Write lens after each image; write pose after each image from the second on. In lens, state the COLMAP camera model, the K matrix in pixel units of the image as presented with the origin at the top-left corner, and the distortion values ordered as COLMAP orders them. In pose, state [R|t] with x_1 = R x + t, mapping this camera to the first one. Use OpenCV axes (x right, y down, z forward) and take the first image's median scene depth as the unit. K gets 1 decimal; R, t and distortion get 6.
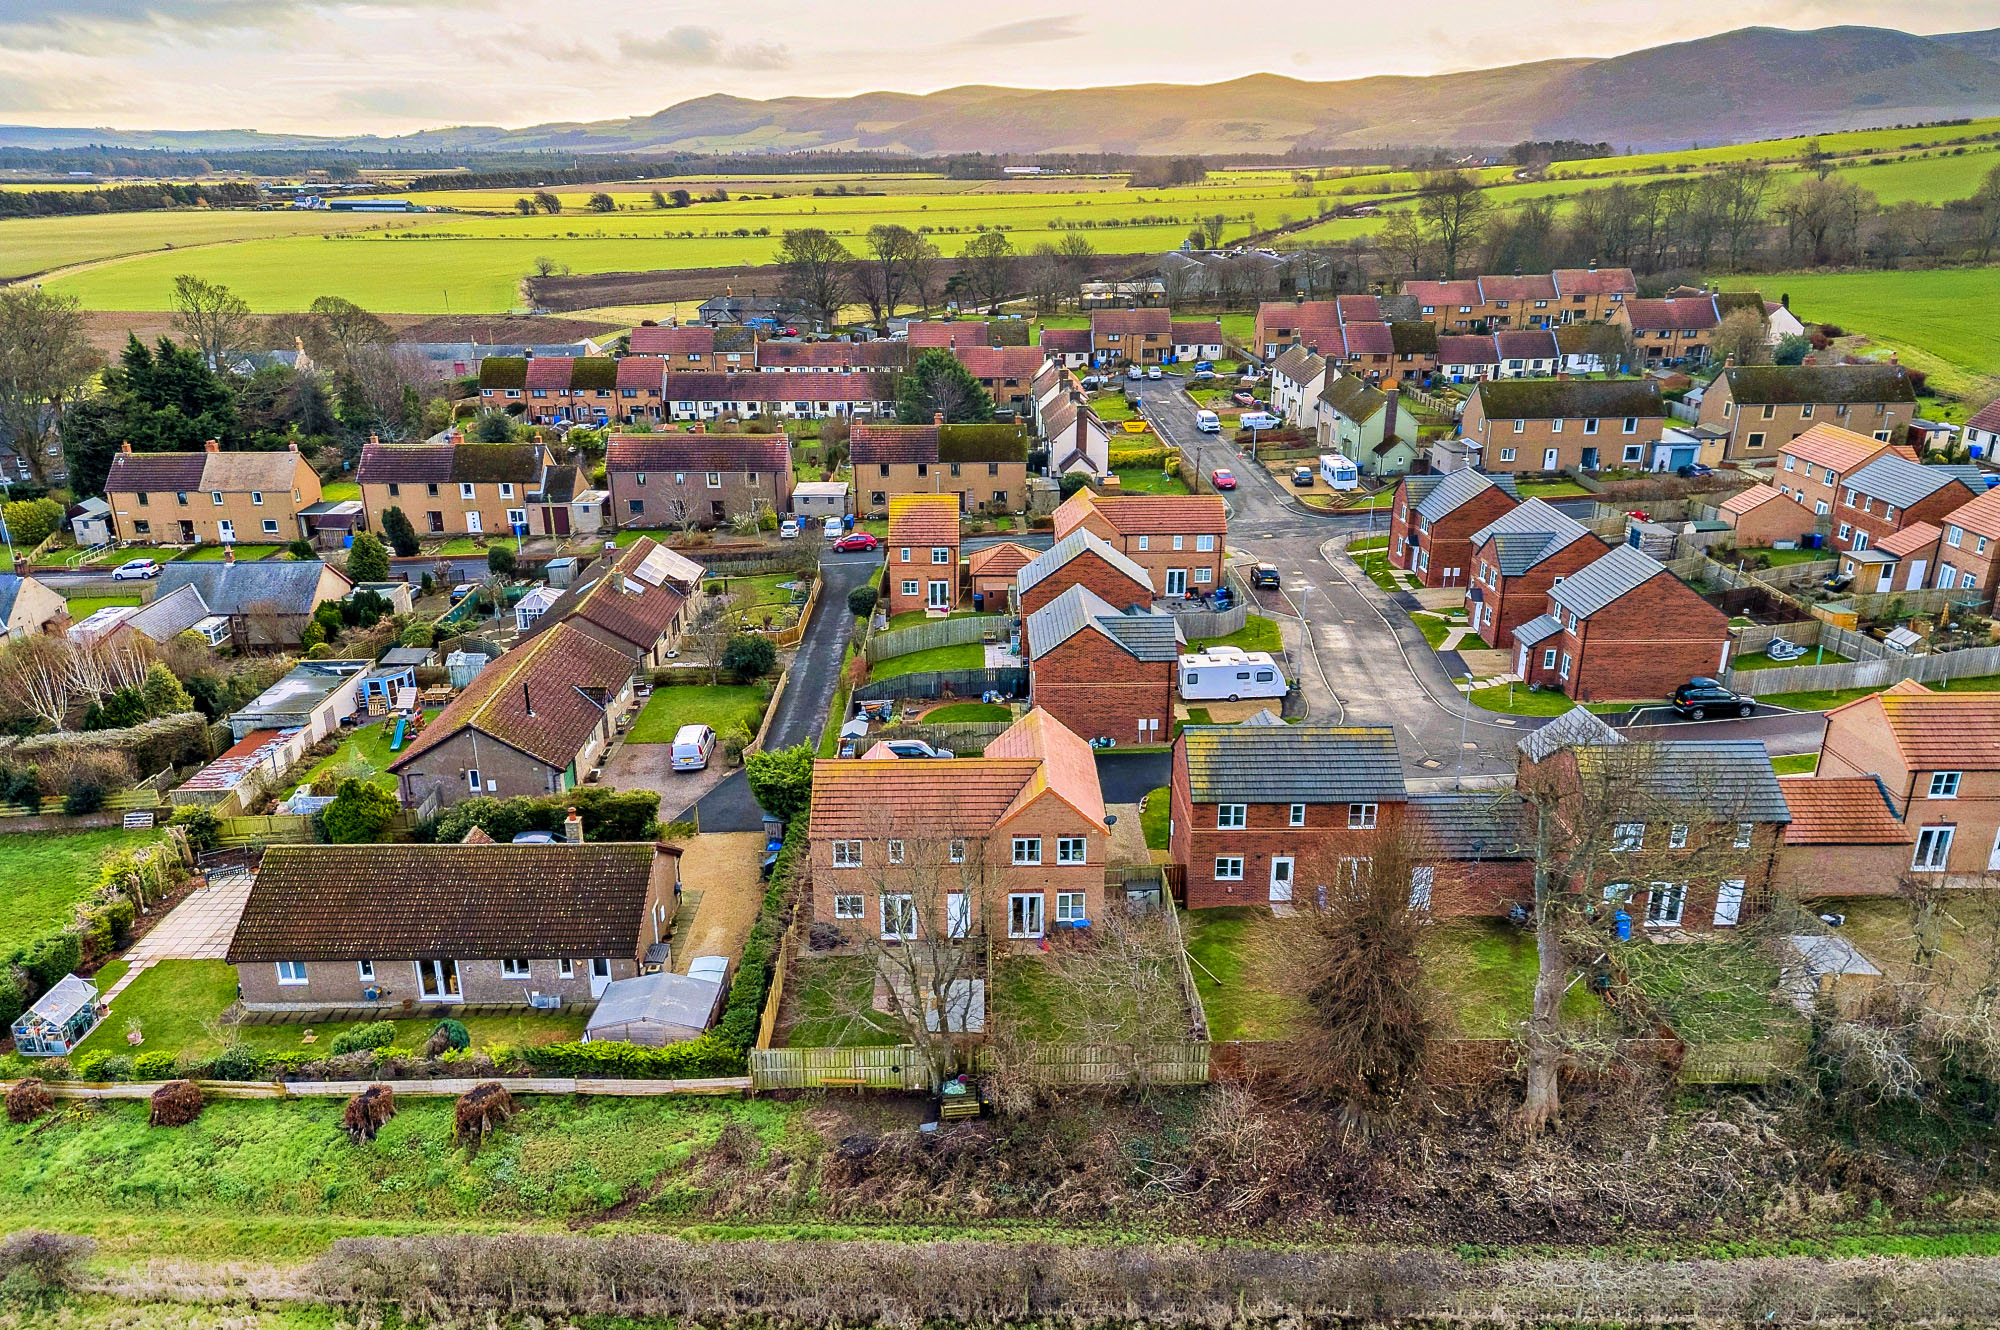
lens RADIAL K [[1427.3, 0, 974.6], [0, 1427.3, 665.2], [0, 0, 1]] dist [0.087209, -0.091807]
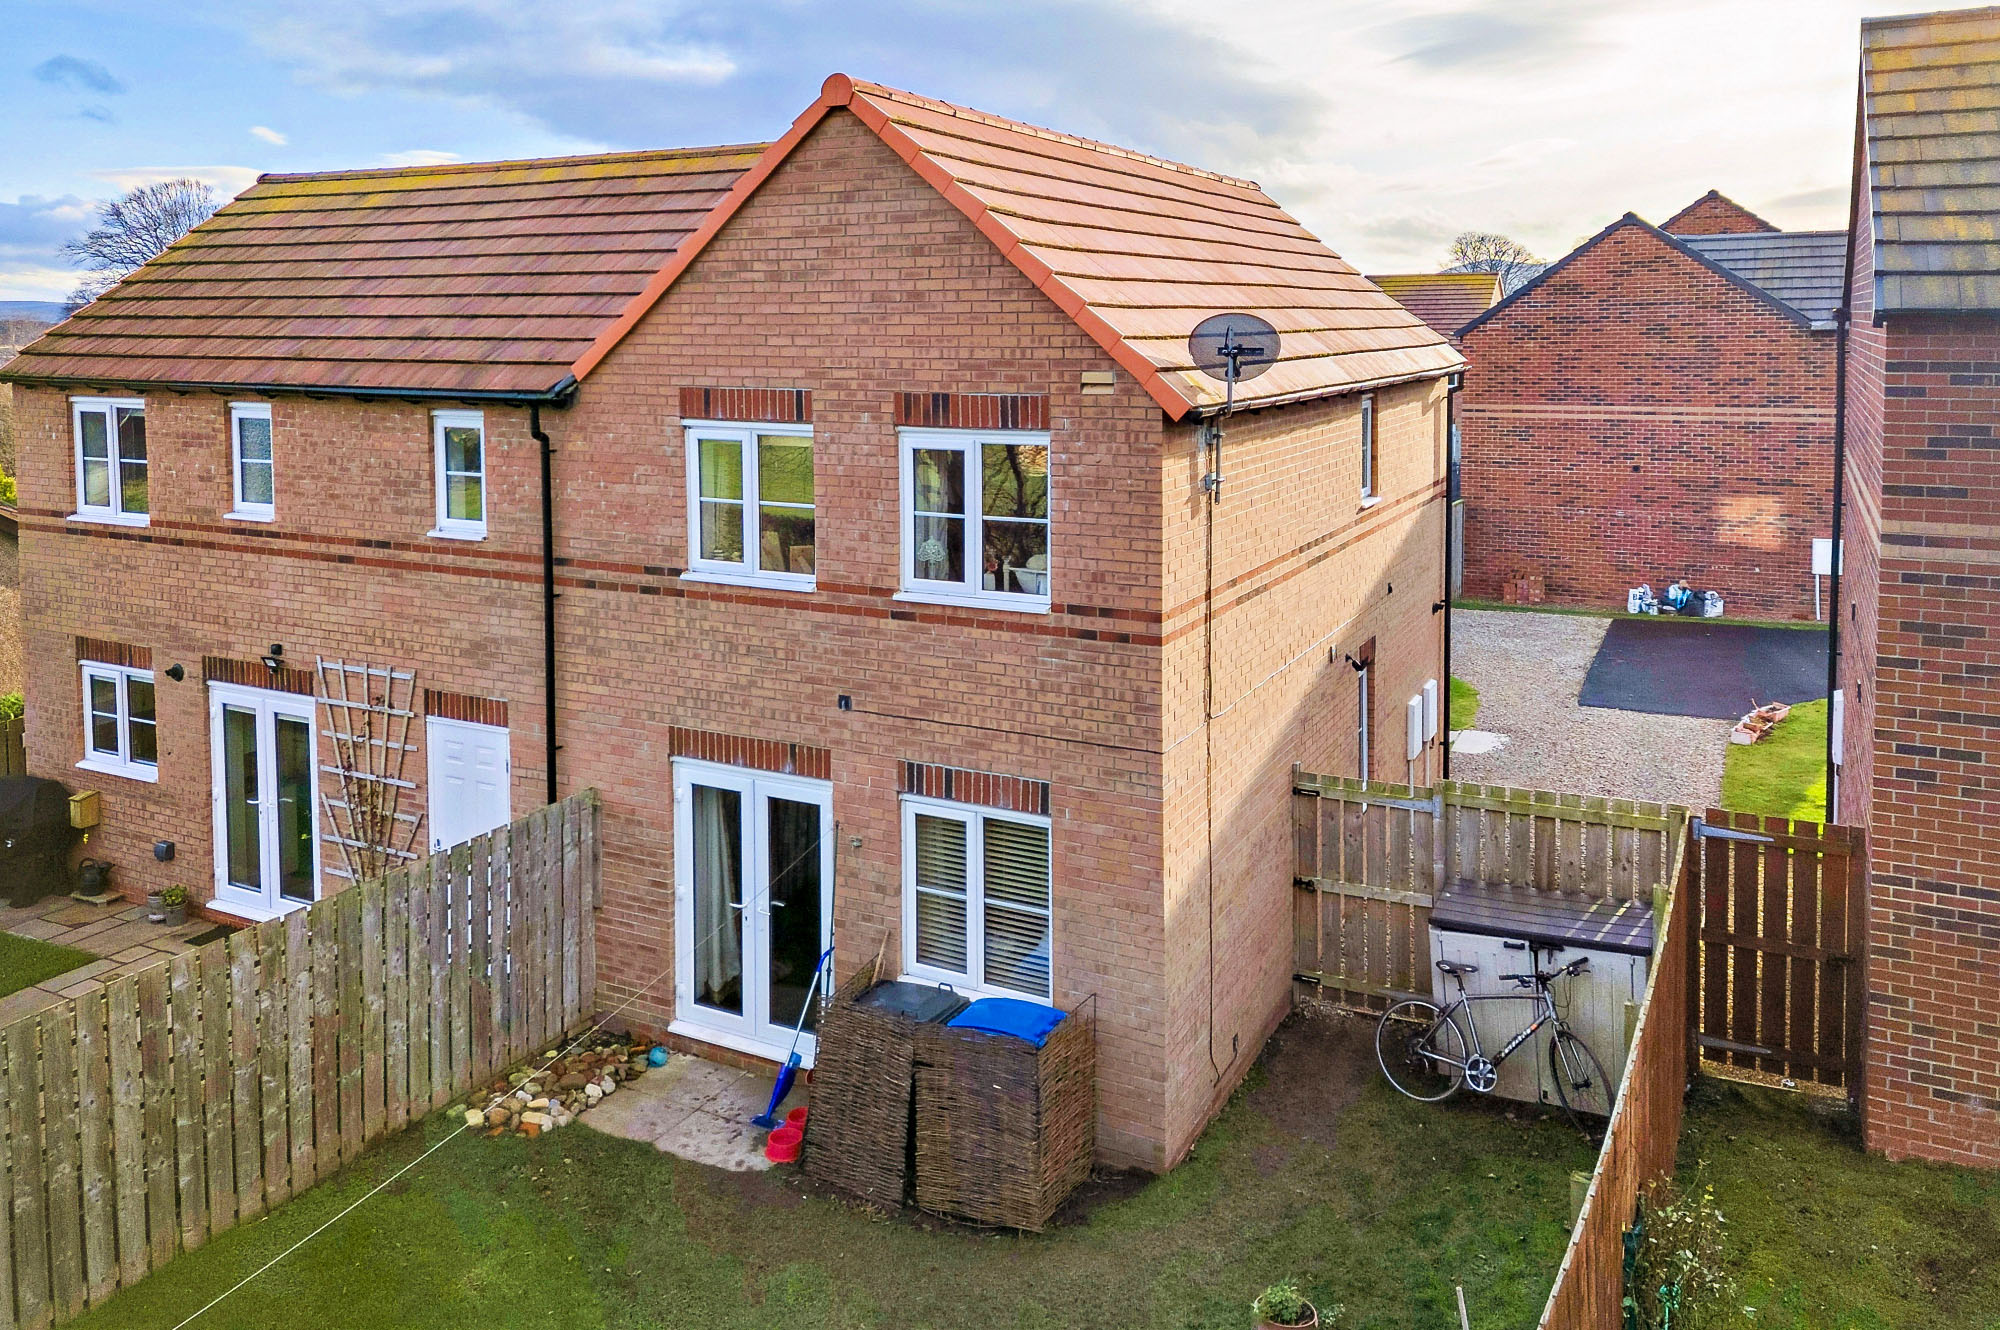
lens RADIAL K [[1475.0, 0, 1005.1], [0, 1475.0, 396.2], [0, 0, 1]] dist [0.056255, -0.000234]
pose [[0.883587, 0.028334, -0.467409, 0.083675], [-0.162476, 0.954707, -0.249270, 0.088722], [0.439176, 0.296194, 0.848171, 0.480088]]
